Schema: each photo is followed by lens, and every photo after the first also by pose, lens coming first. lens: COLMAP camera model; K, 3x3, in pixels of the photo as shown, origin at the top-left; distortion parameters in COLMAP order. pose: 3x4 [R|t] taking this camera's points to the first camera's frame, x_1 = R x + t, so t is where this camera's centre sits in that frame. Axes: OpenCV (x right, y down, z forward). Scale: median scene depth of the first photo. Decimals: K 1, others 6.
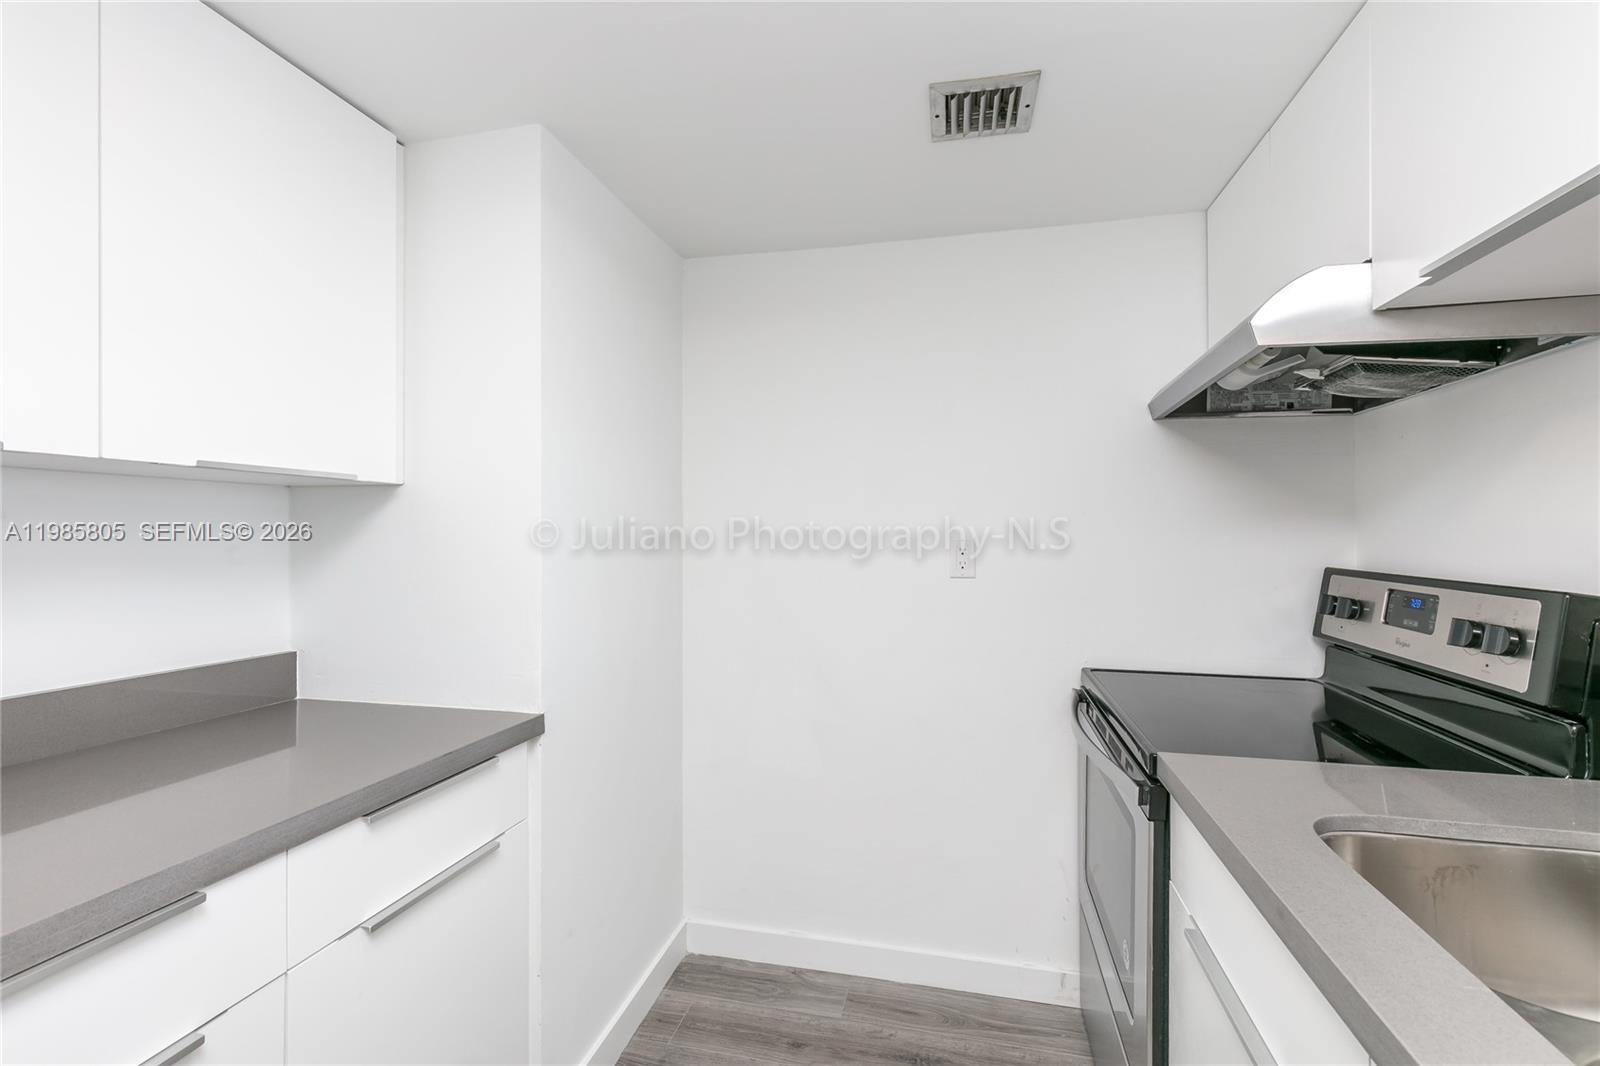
lens RADIAL K [[745.1, 0, 800.0], [0, 745.1, 533.0], [0, 0, 1]] dist [0.006585, 0.000051]
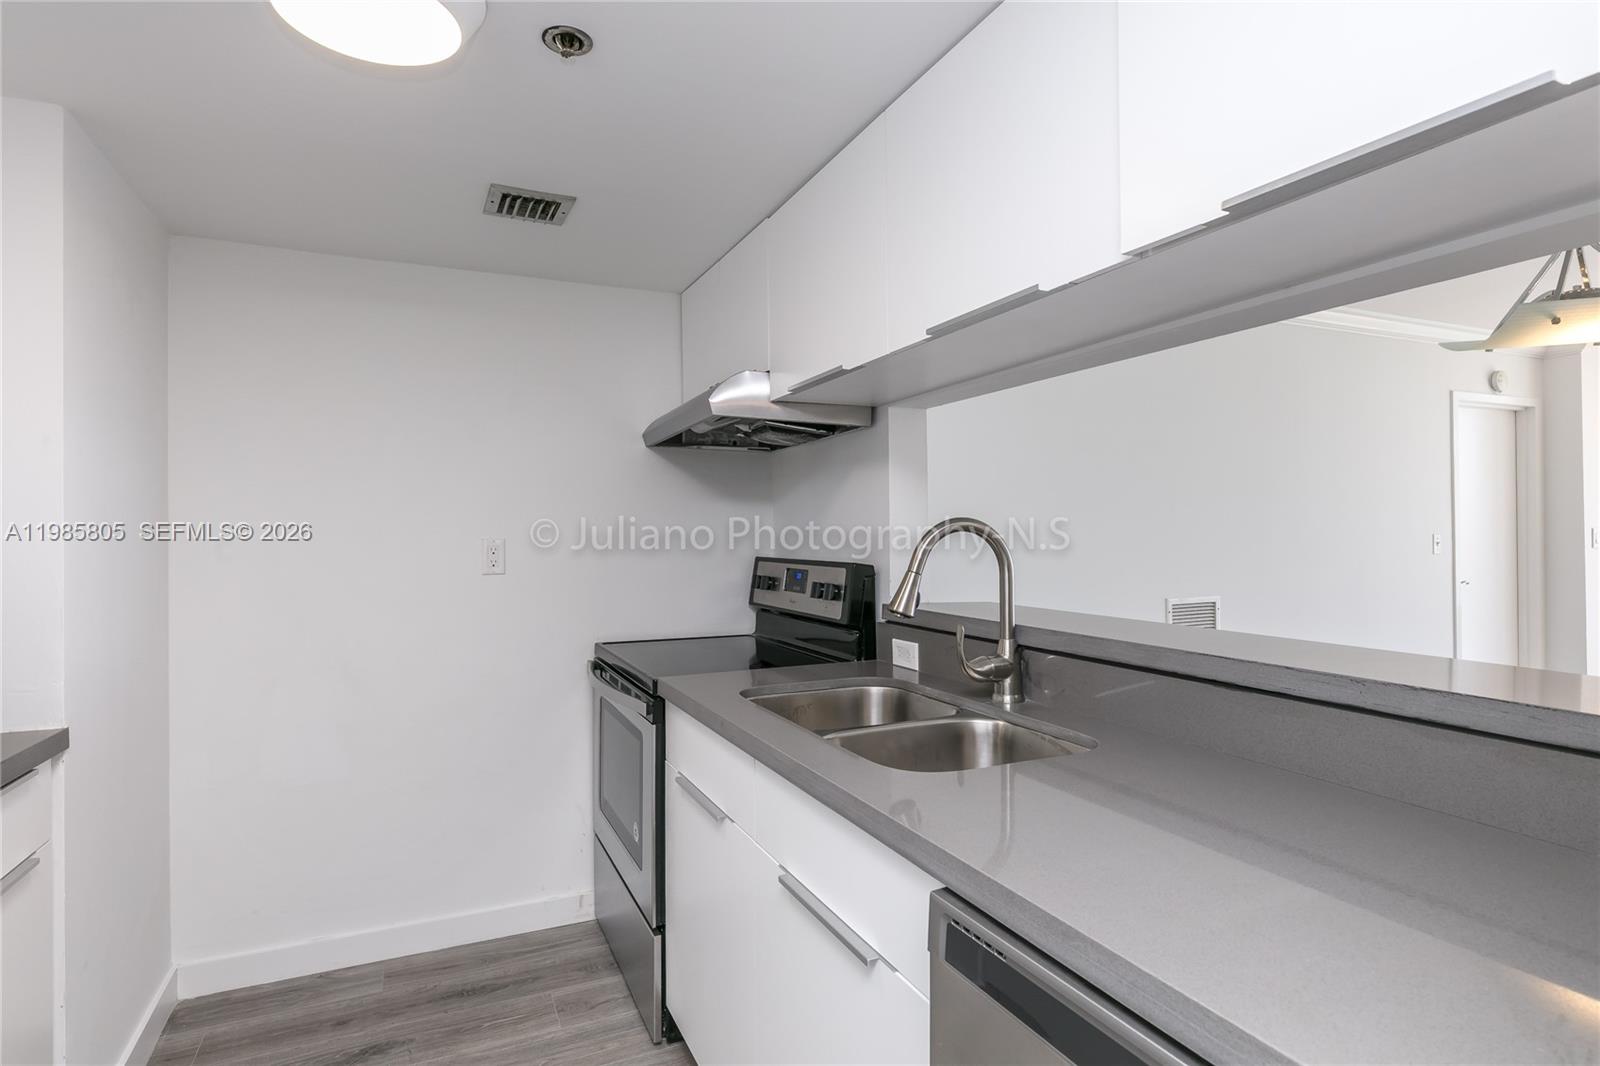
lens RADIAL K [[836.3, 0, 801.1], [0, 836.3, 529.4], [0, 0, 1]] dist [-0.002278, -0.000305]
pose [[0.798941, -0.003353, 0.601400, -0.213966], [0.007952, 0.999956, -0.004989, 0.002447], [-0.601357, 0.008768, 0.798933, -0.370038]]
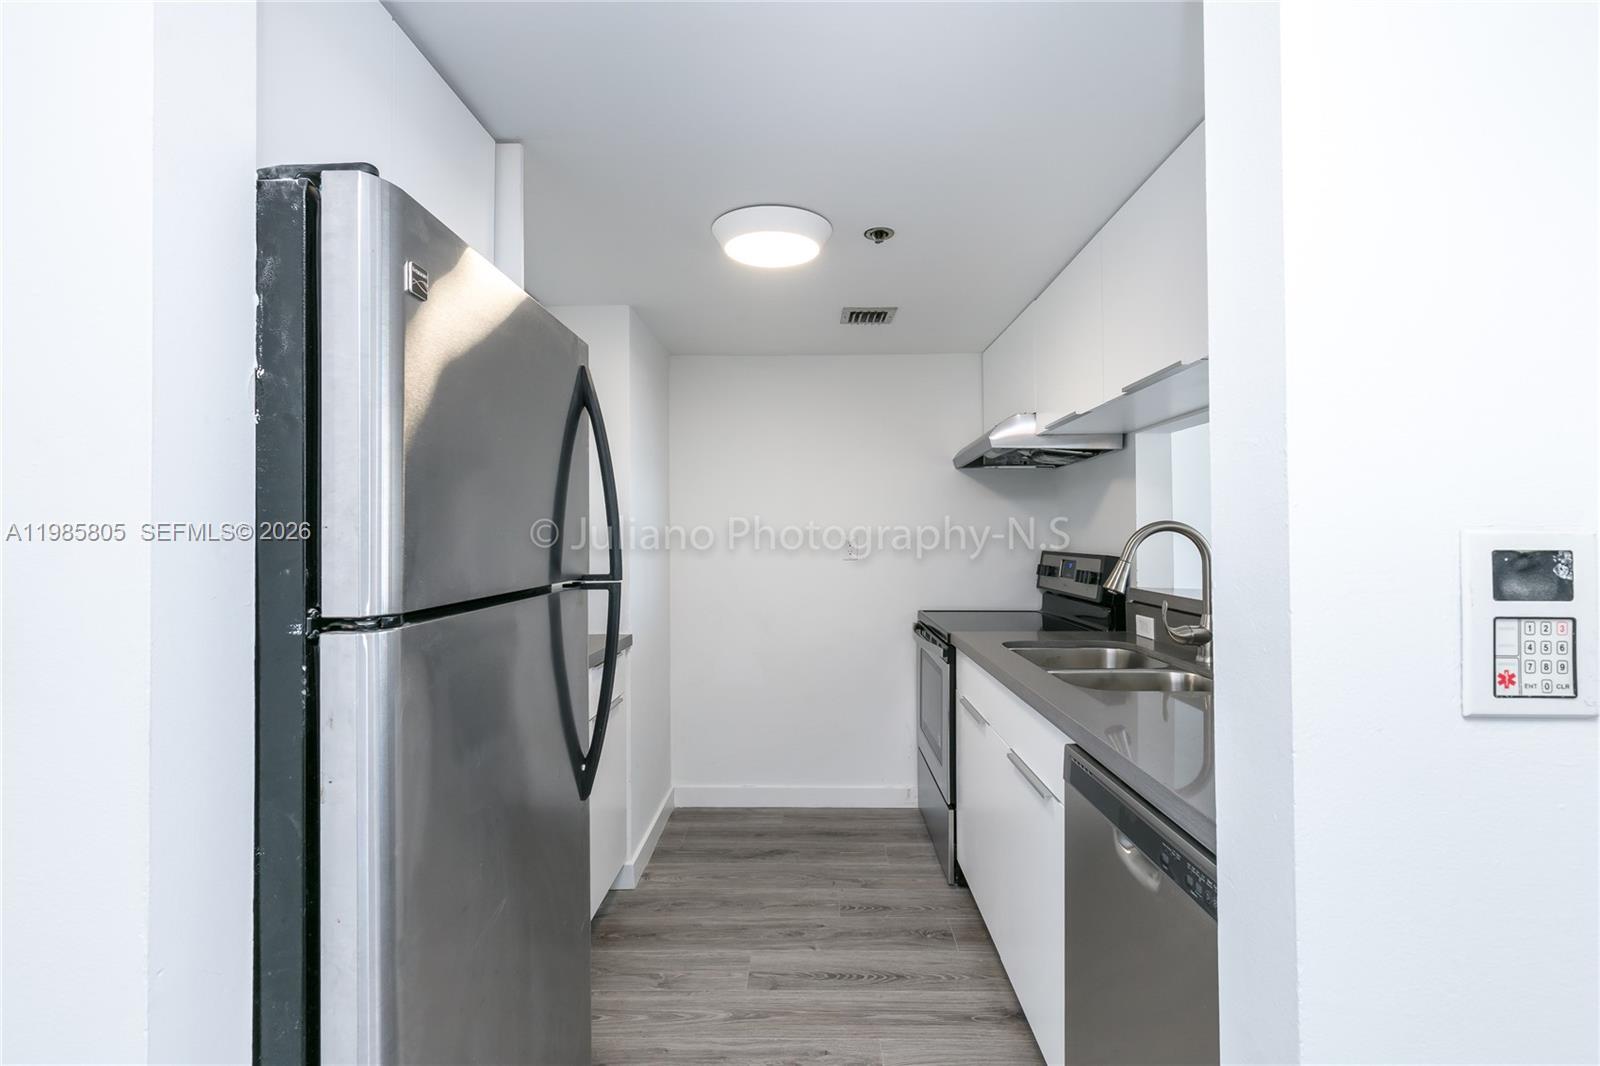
lens RADIAL K [[717.5, 0, 787.3], [0, 717.5, 532.8], [0, 0, 1]] dist [0.004327, 0.000356]
pose [[0.983562, -0.004622, 0.180512, -0.260005], [0.005271, 0.999981, -0.003120, 0.004435], [-0.180494, 0.004020, 0.983568, -0.687860]]
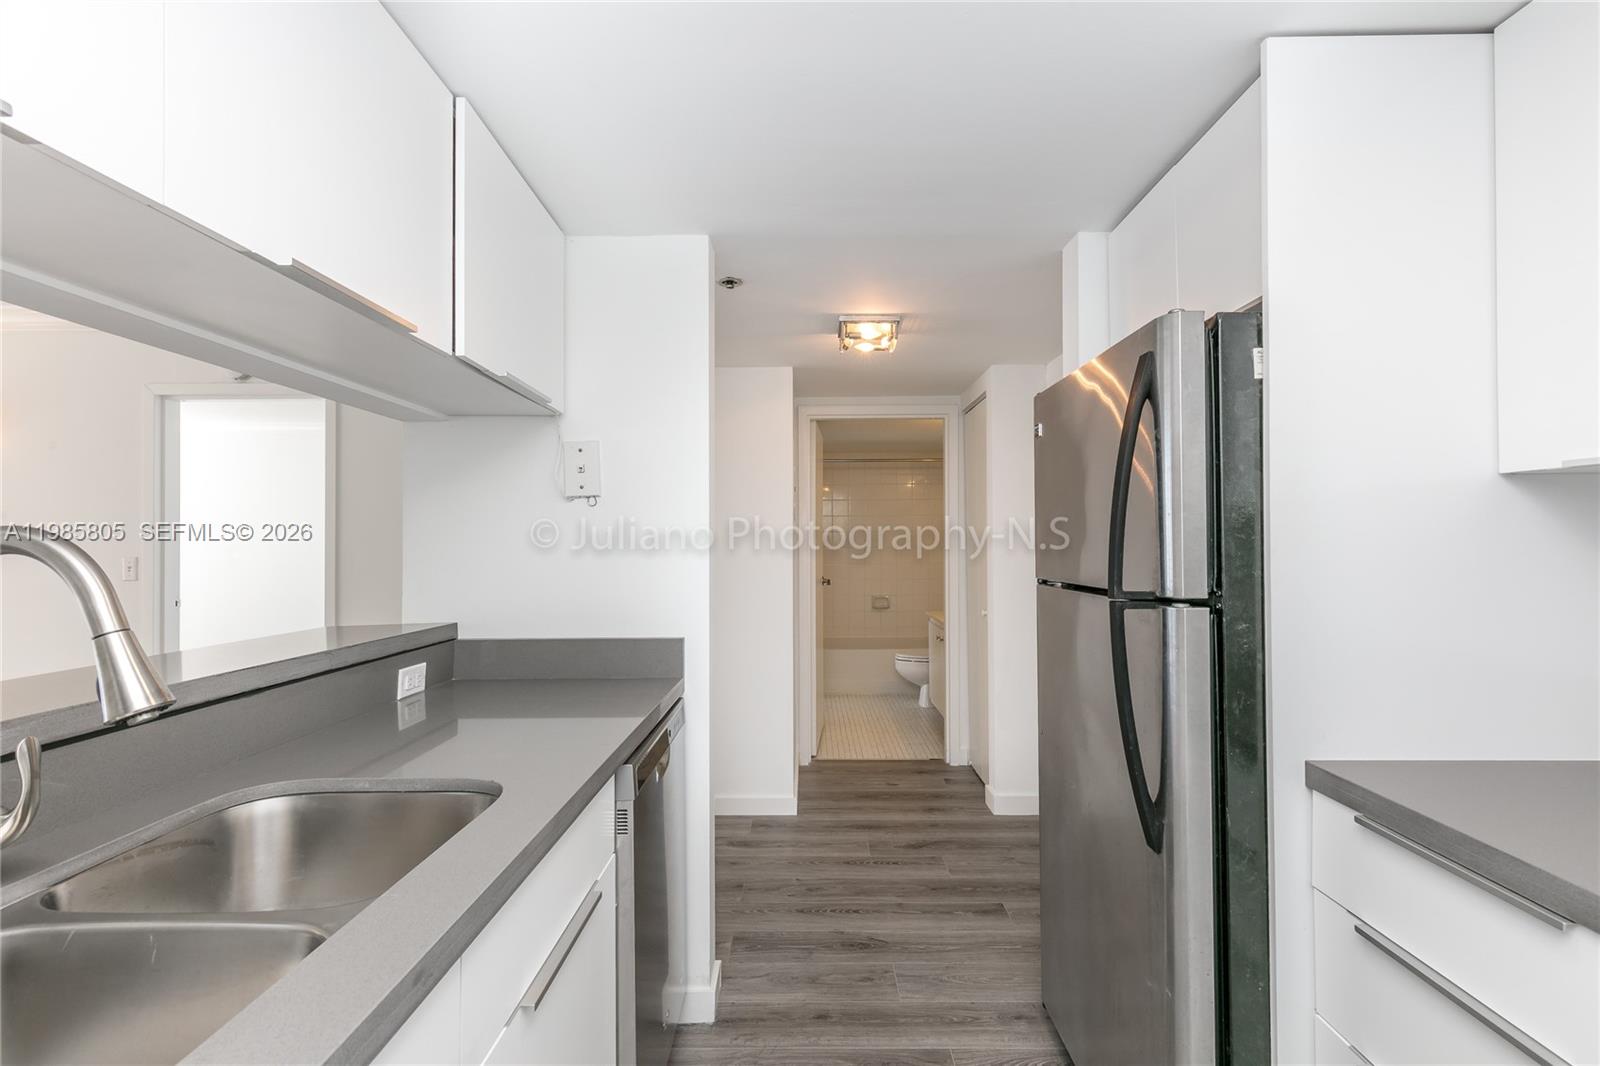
lens RADIAL K [[745.1, 0, 800.0], [0, 745.1, 533.0], [0, 0, 1]] dist [0.006585, 0.000051]
pose [[-0.976456, 0.000581, -0.215714, 0.290081], [0.002659, 0.999953, -0.009345, -0.006784], [0.215698, -0.009699, -0.976412, 2.292835]]
